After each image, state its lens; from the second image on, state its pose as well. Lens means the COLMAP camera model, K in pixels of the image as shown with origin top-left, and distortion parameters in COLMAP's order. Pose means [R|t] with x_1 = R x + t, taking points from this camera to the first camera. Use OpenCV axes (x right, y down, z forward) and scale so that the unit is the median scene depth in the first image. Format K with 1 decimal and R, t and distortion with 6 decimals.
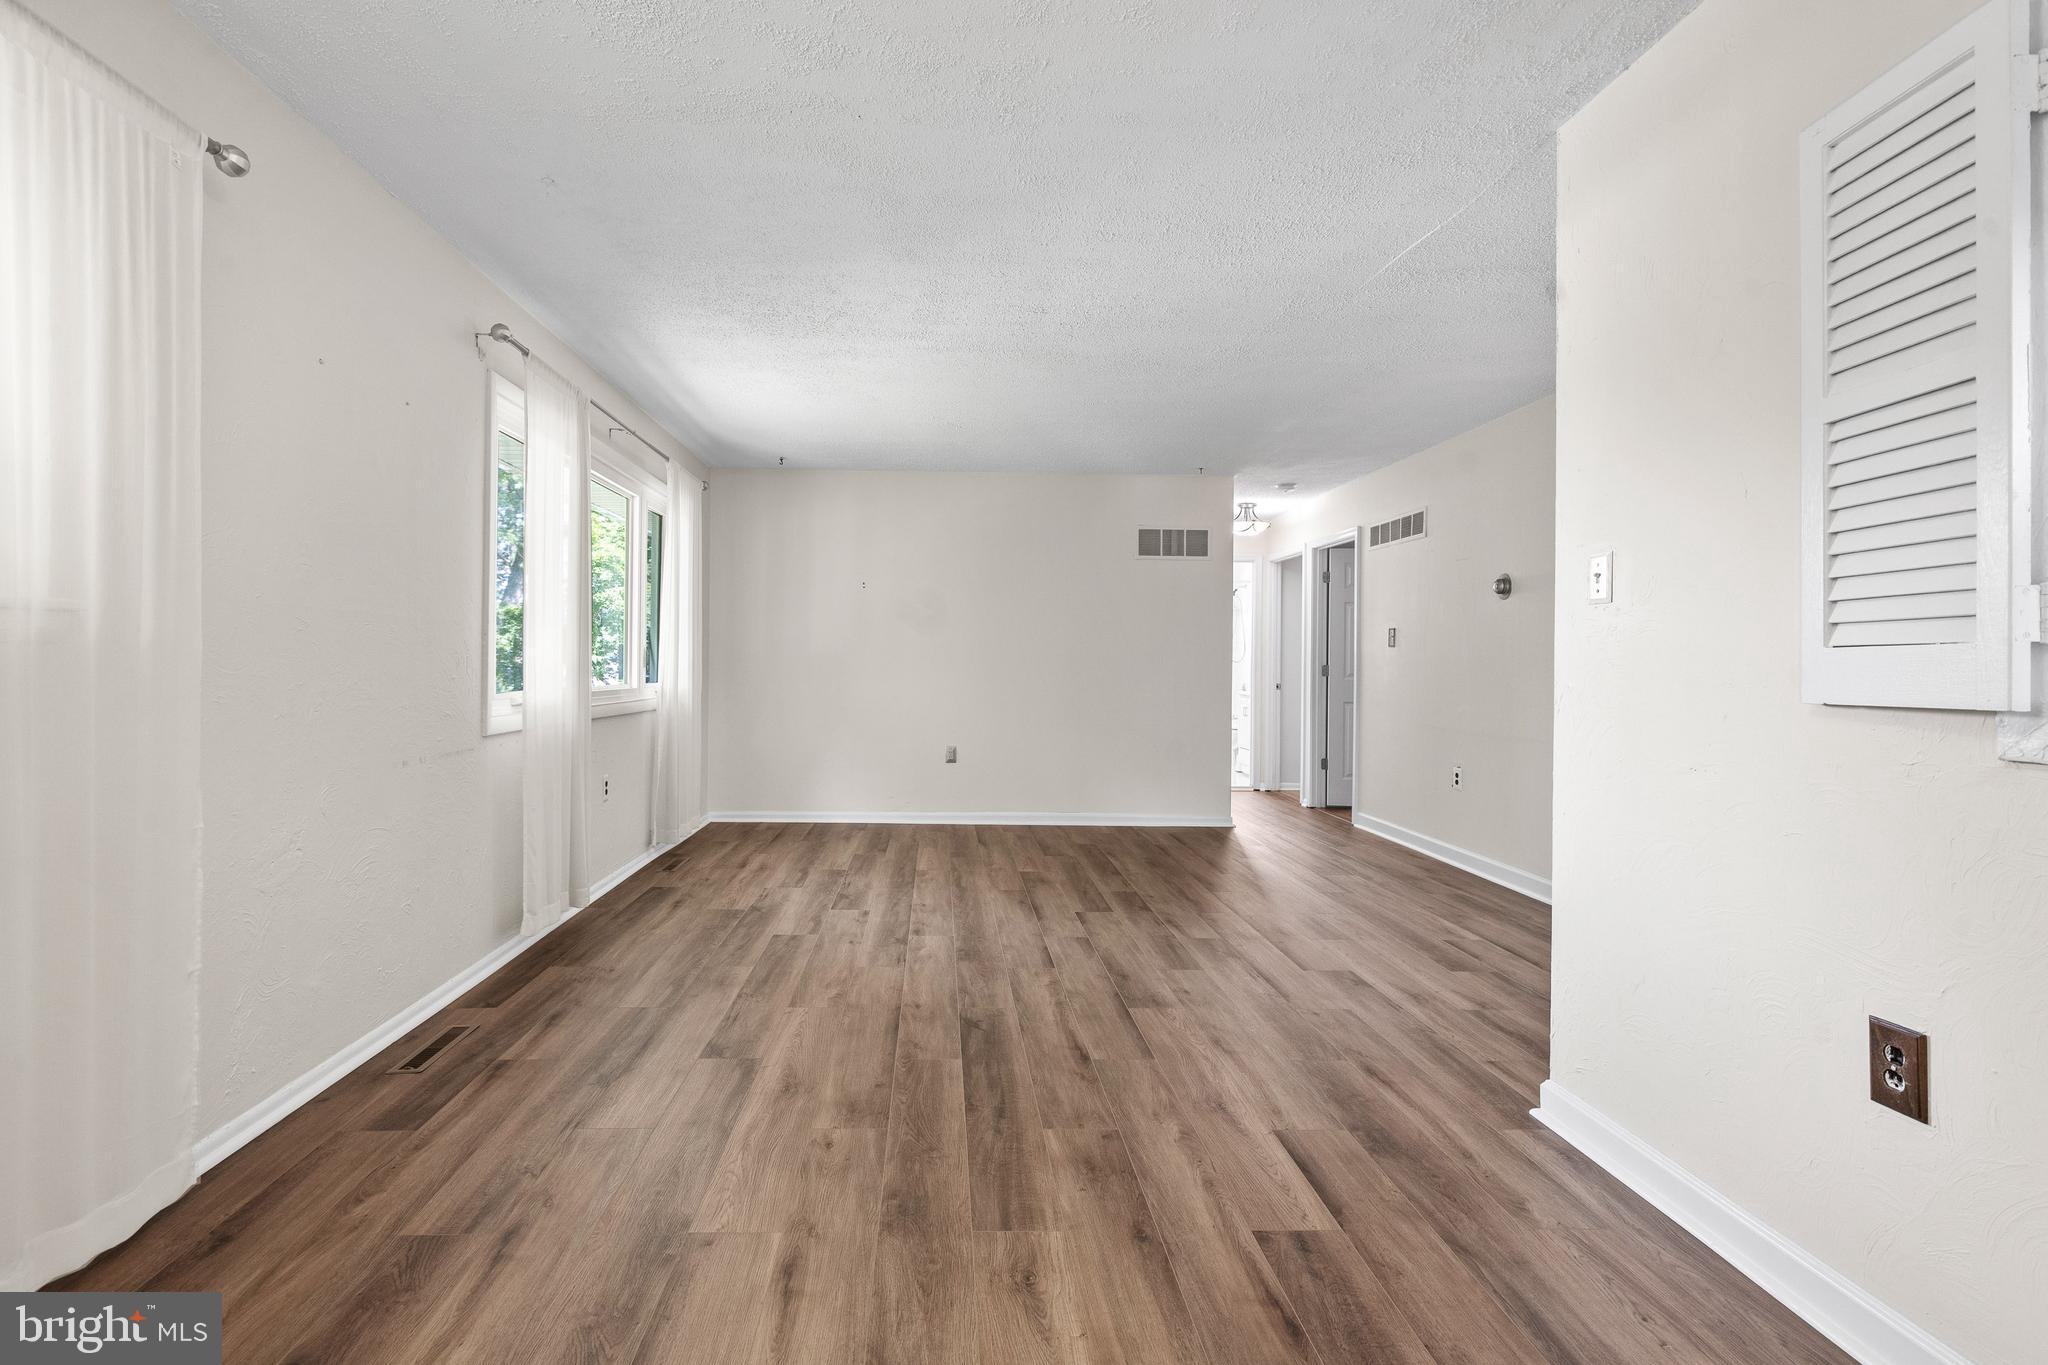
lens RADIAL K [[993.3, 0, 1022.5], [0, 993.3, 668.8], [0, 0, 1]] dist [-0.004770, -0.000427]
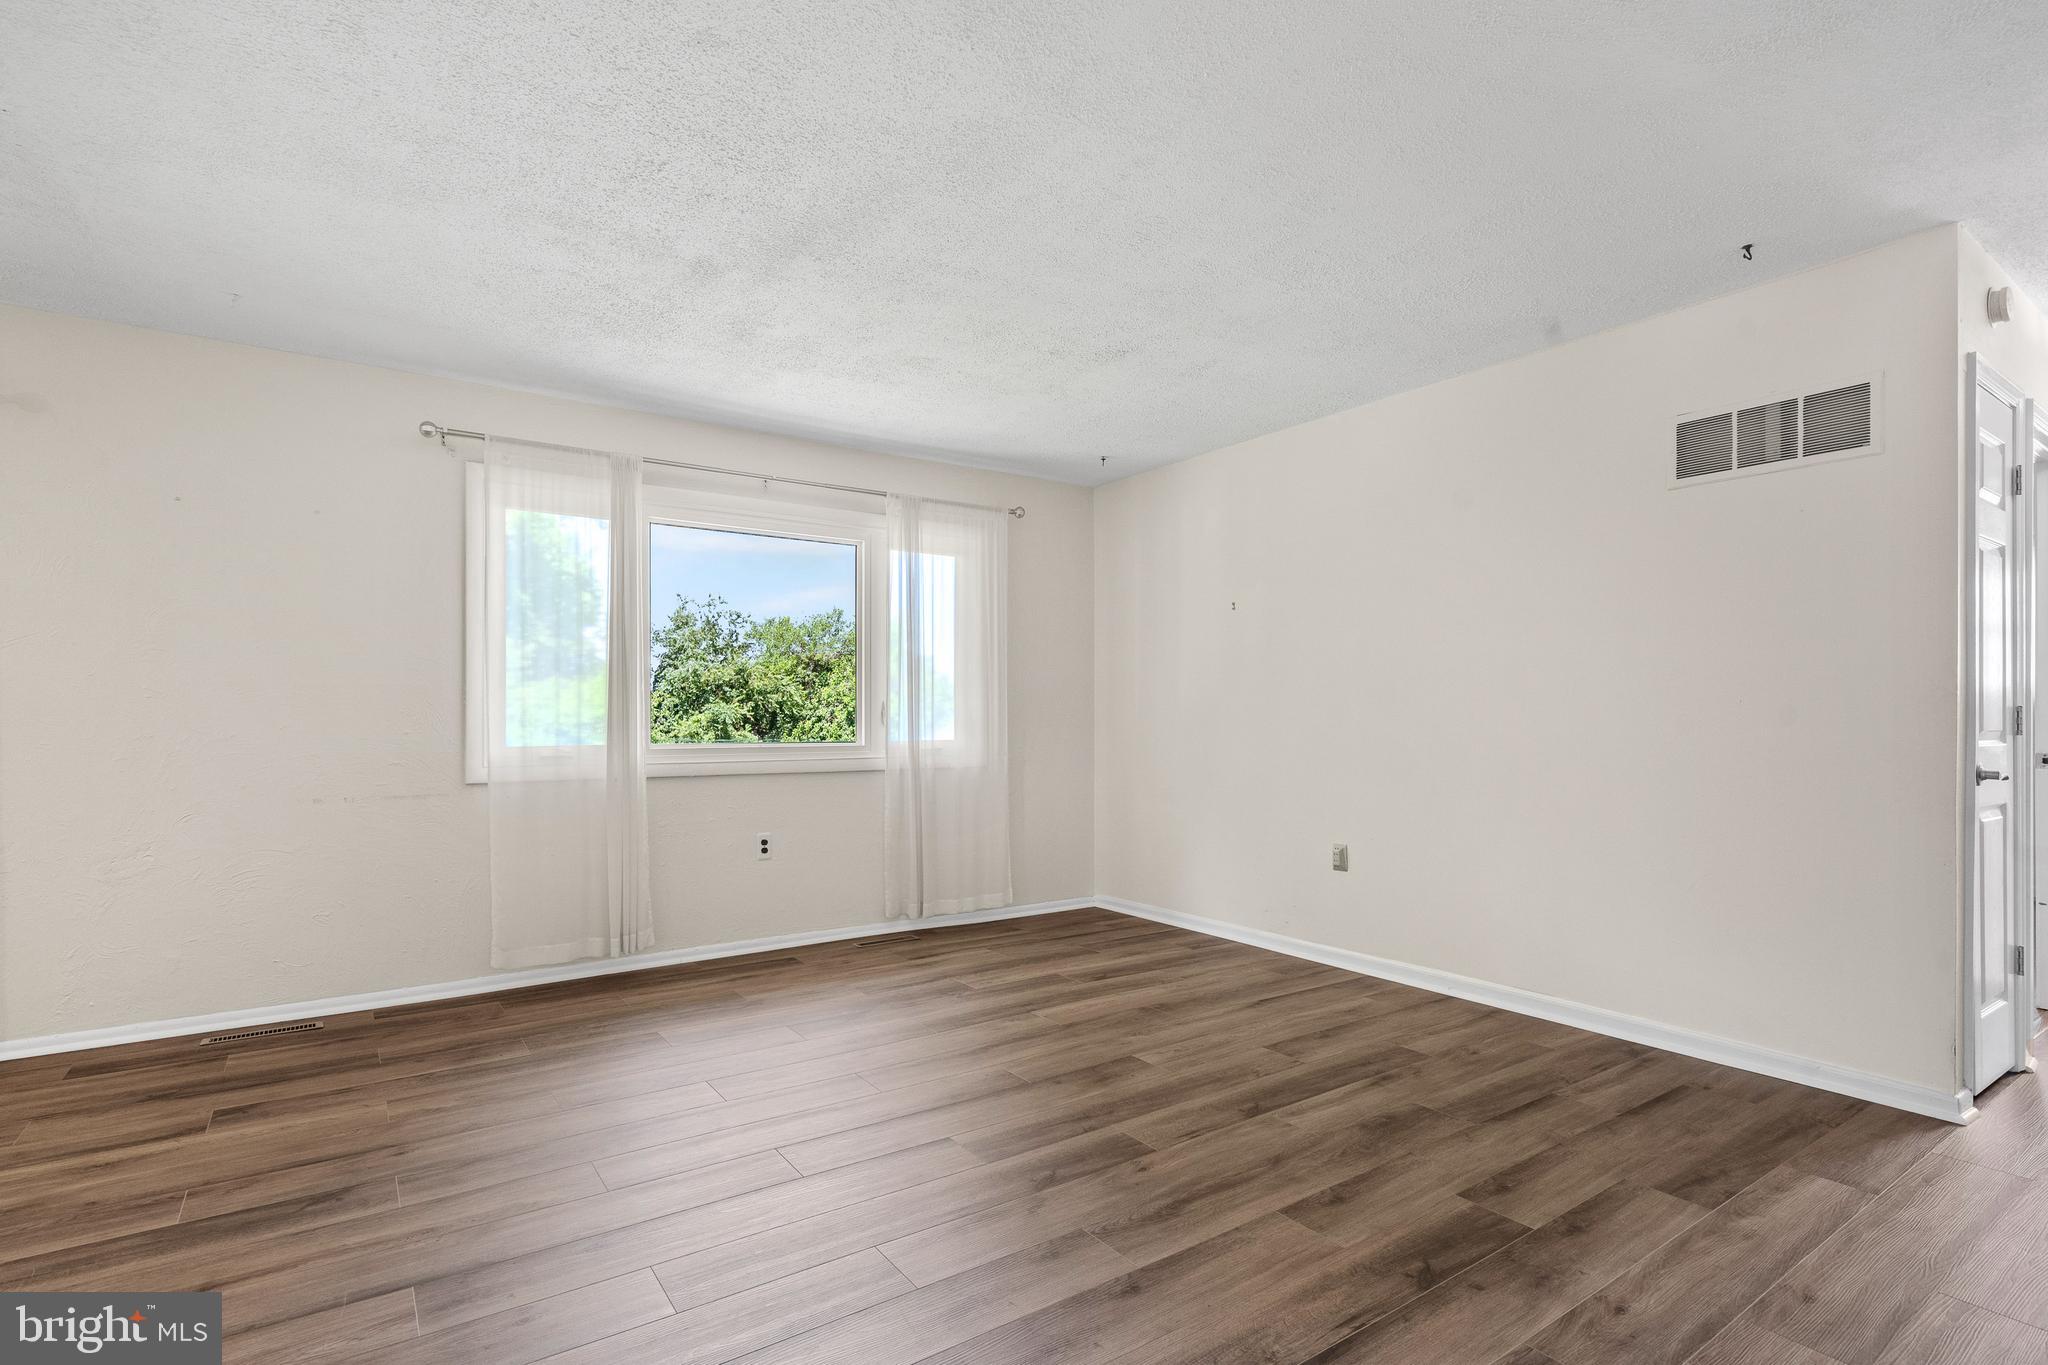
lens RADIAL K [[993.3, 0, 988.6], [0, 993.3, 761.5], [0, 0, 1]] dist [-0.004770, -0.000427]
pose [[0.486739, 0.026366, -0.873150, 0.784262], [0.003519, 0.999477, 0.032142, 0.006367], [0.873540, -0.018717, 0.486391, 1.018807]]
